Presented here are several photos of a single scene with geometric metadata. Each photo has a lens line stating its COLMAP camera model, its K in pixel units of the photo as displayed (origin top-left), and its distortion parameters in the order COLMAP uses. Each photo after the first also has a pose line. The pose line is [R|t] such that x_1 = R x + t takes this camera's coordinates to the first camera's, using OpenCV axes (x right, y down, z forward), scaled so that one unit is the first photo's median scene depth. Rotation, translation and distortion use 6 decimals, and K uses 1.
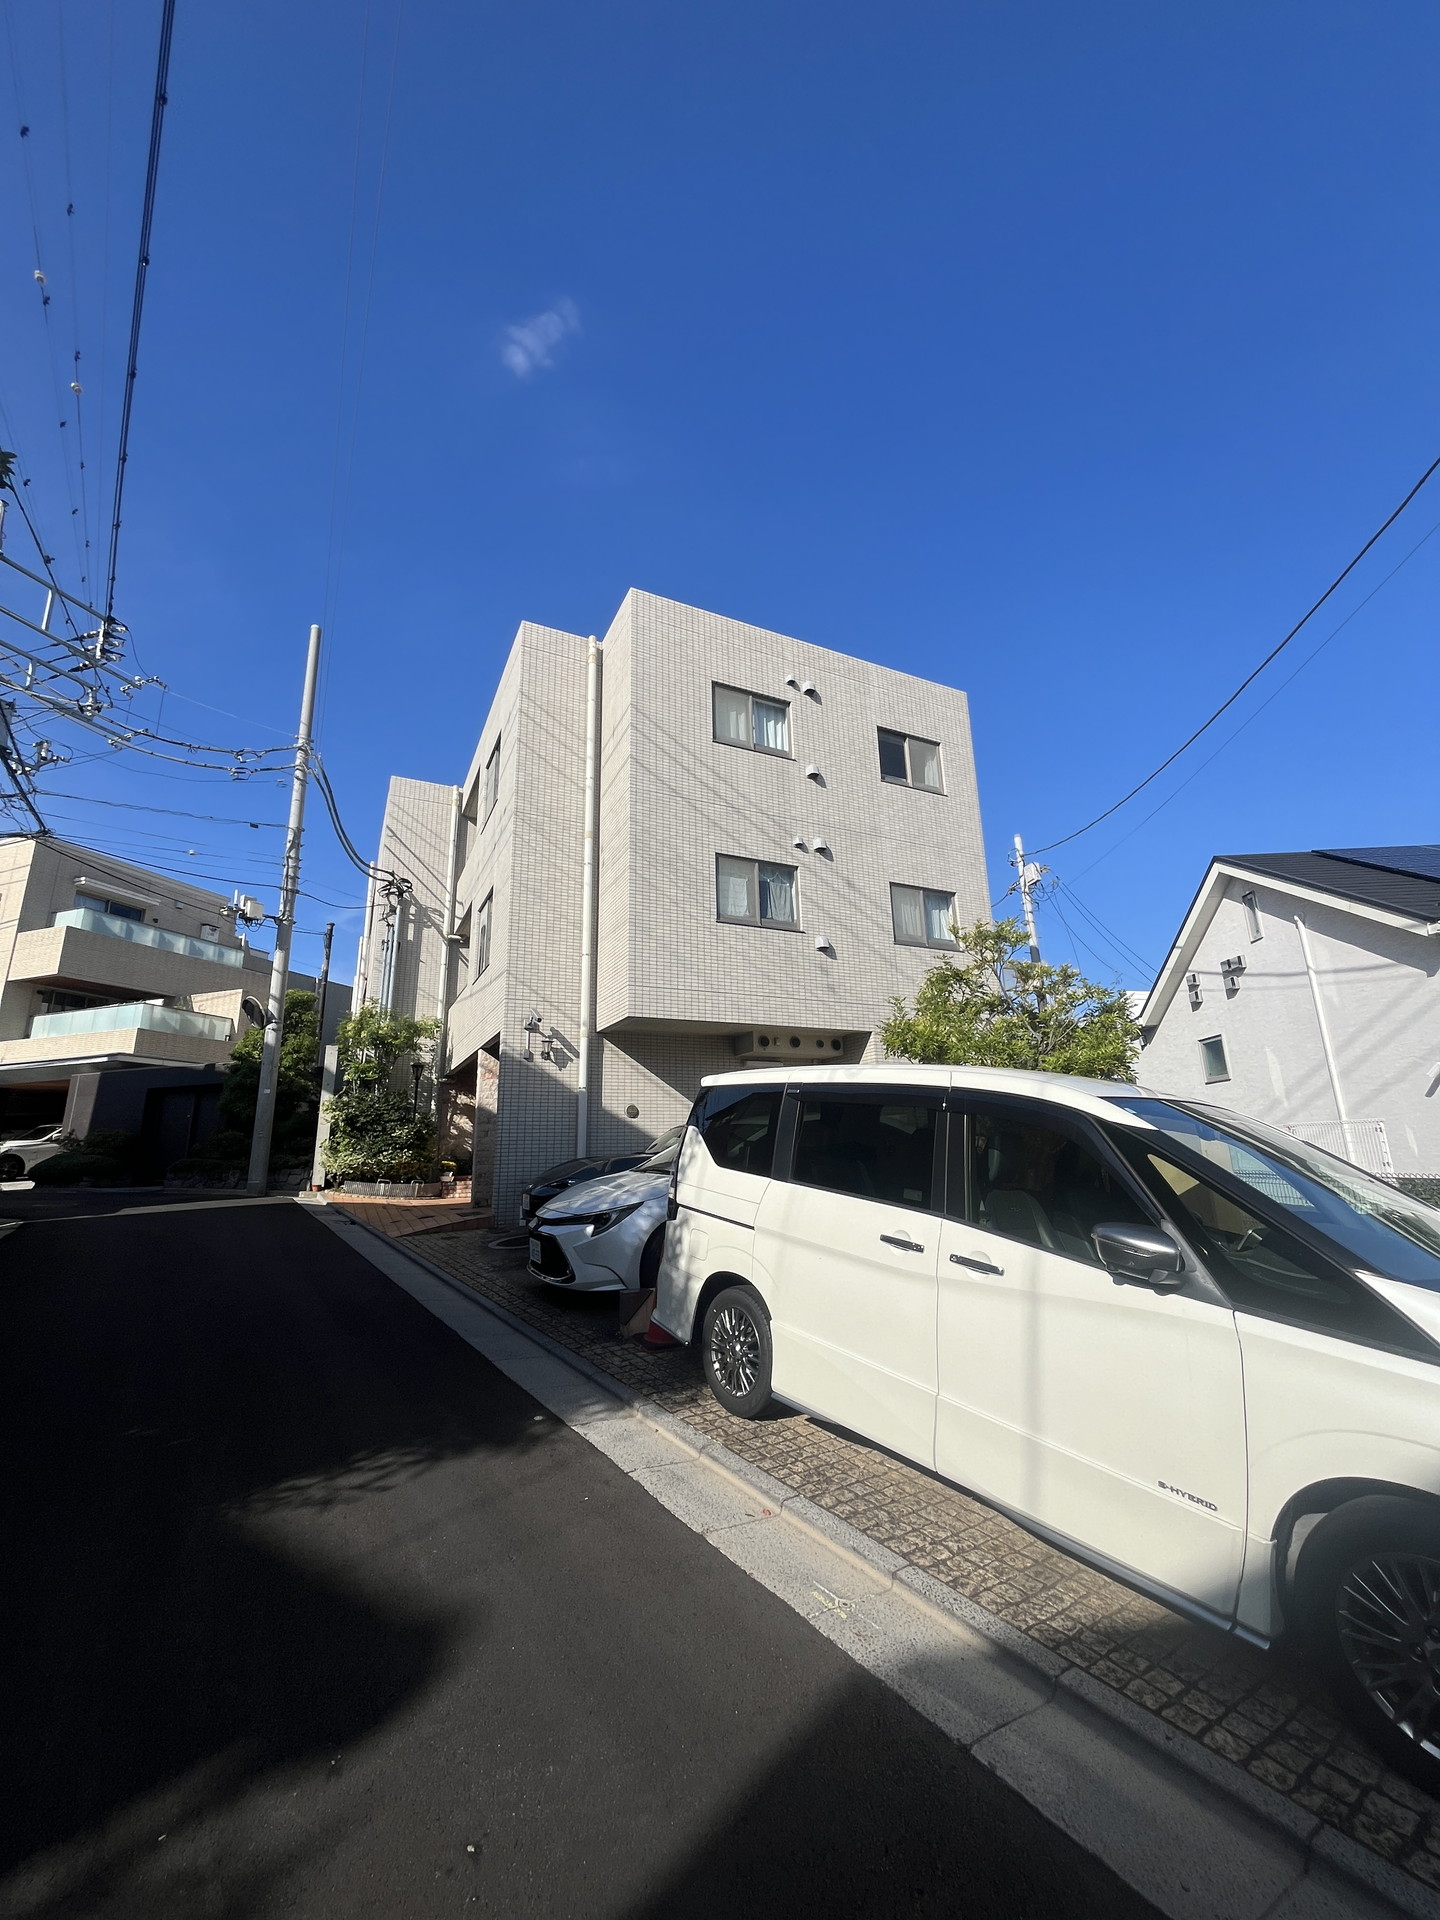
lens RADIAL K [[775.5, 0, 720.0], [0, 775.5, 956.4], [0, 0, 1]] dist [-0.003566, 0.000609]
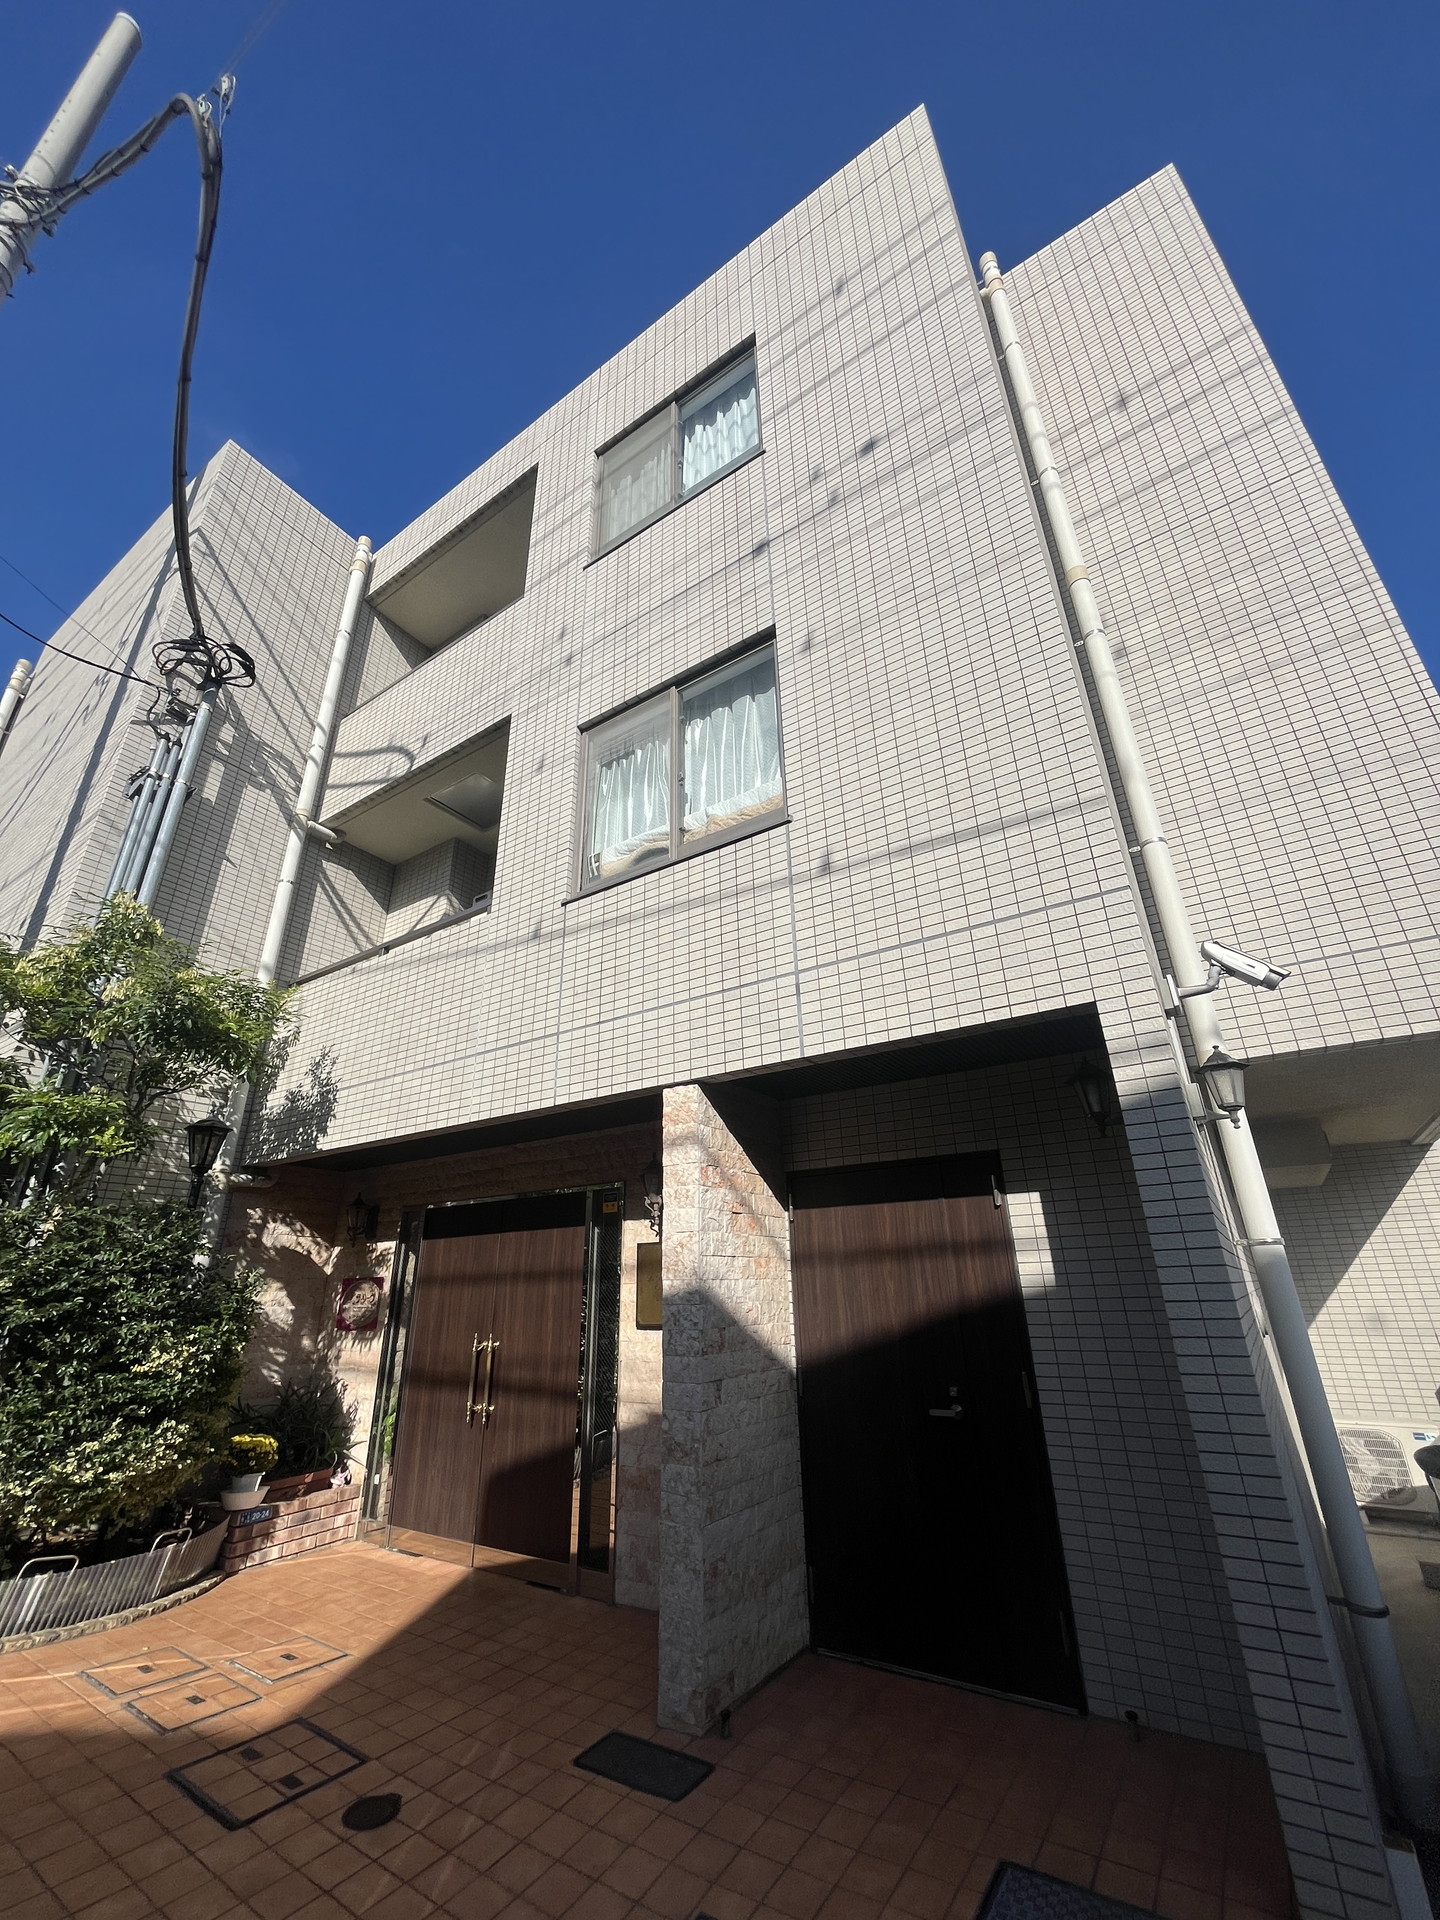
lens RADIAL K [[775.5, 0, 718.0], [0, 775.5, 959.1], [0, 0, 1]] dist [-0.003566, 0.000609]
pose [[0.863658, 0.204217, 0.460859, -0.427428], [-0.127850, 0.973108, -0.191613, 0.121937], [-0.487596, 0.106568, 0.866541, 0.687963]]
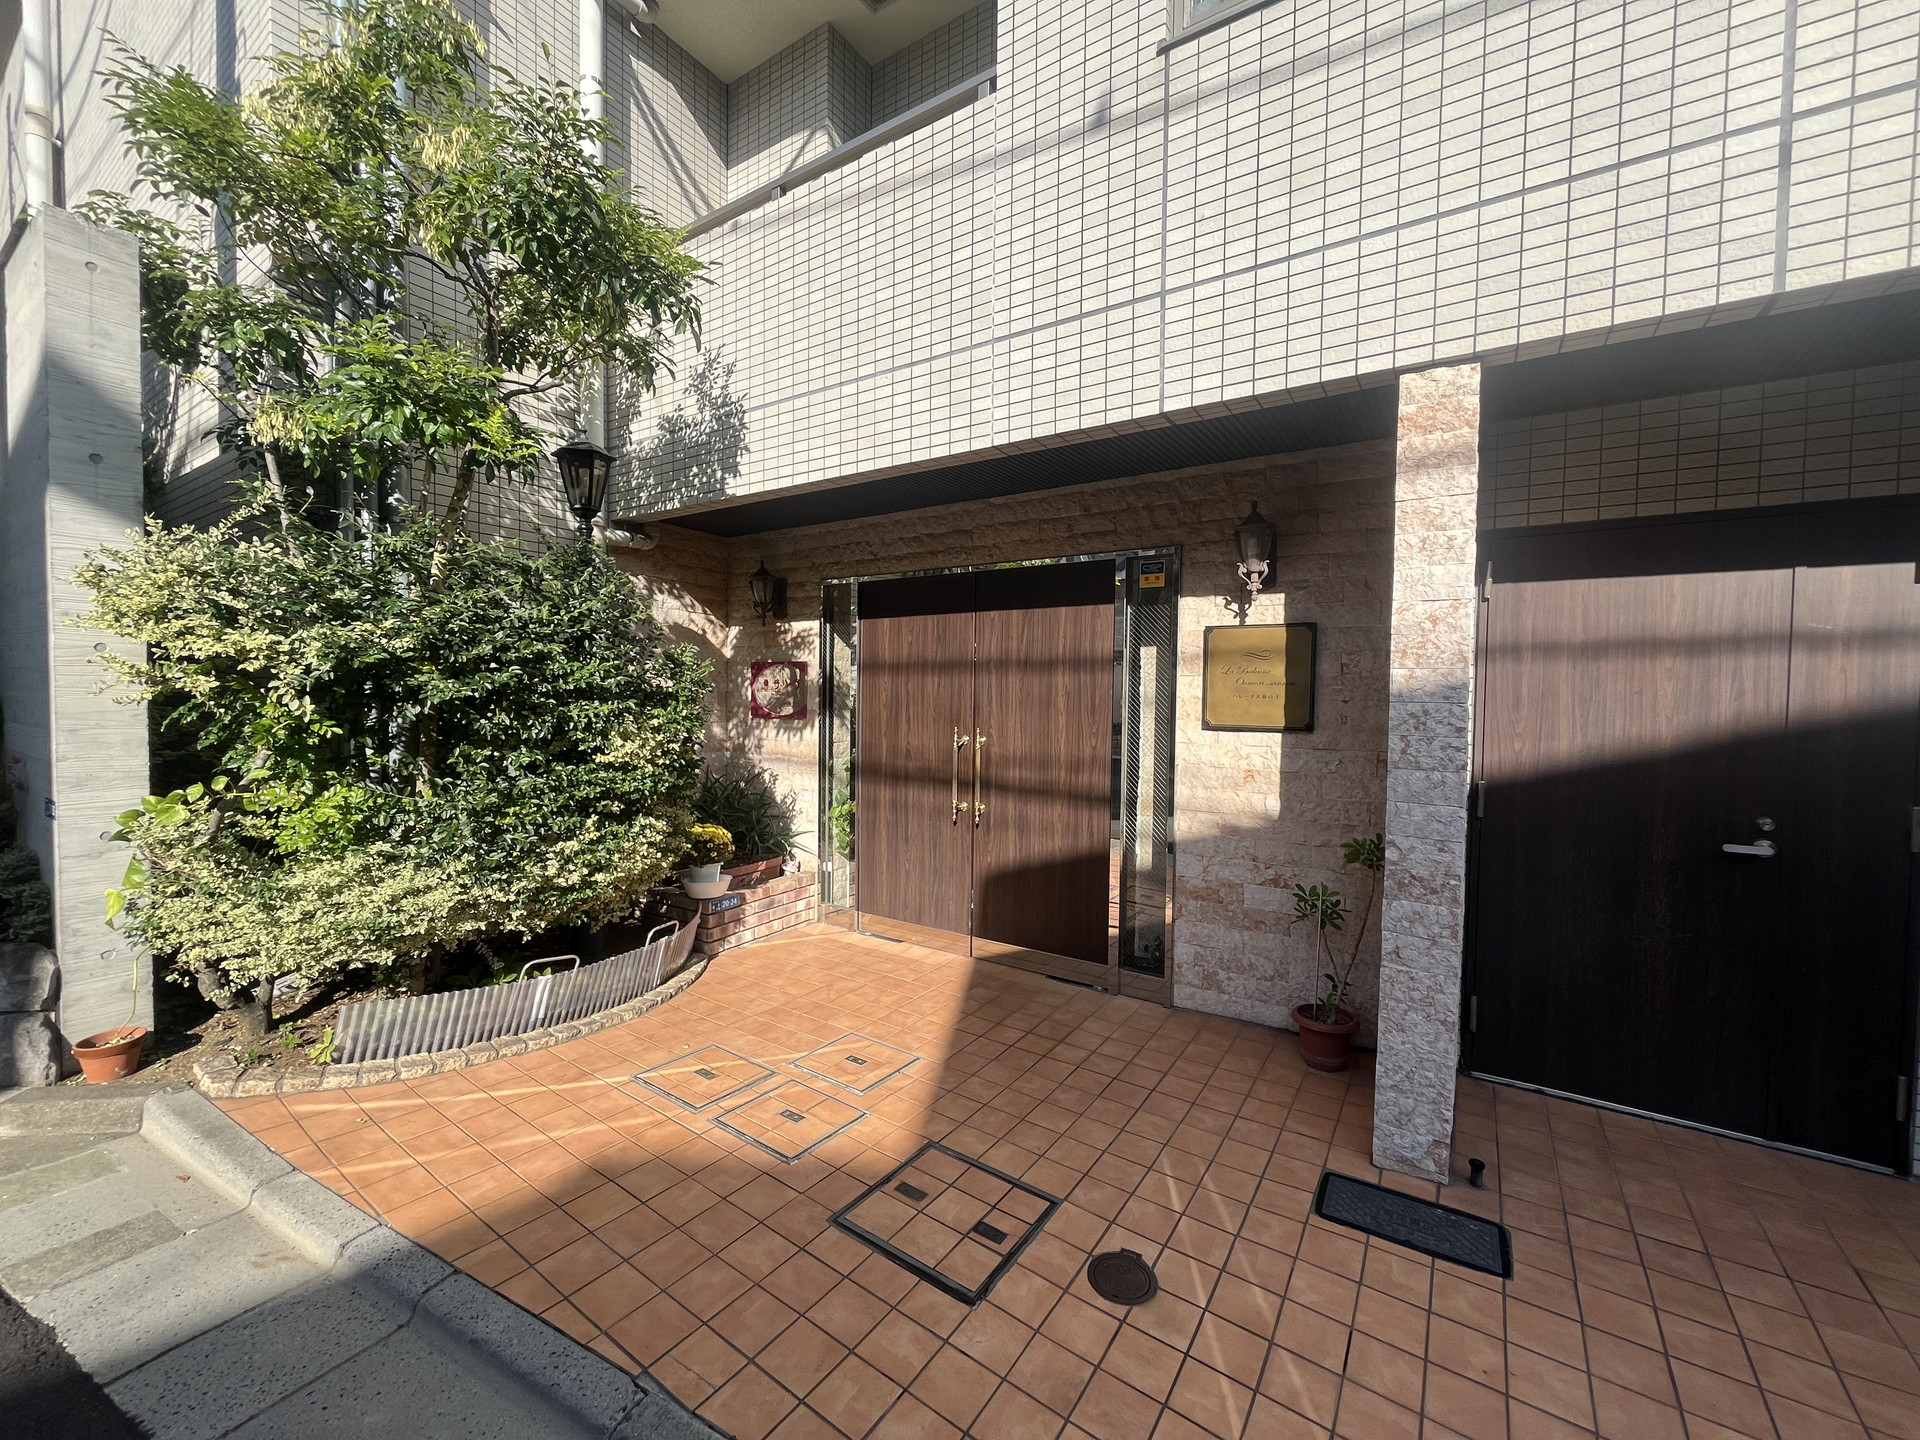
lens RADIAL K [[775.5, 0, 959.9], [0, 775.5, 724.0], [0, 0, 1]] dist [-0.003566, 0.000609]
pose [[0.860748, 0.014097, 0.508836, -0.475567], [-0.159752, 0.956594, 0.243736, 0.165703], [-0.483313, -0.291083, 0.825639, 0.838034]]
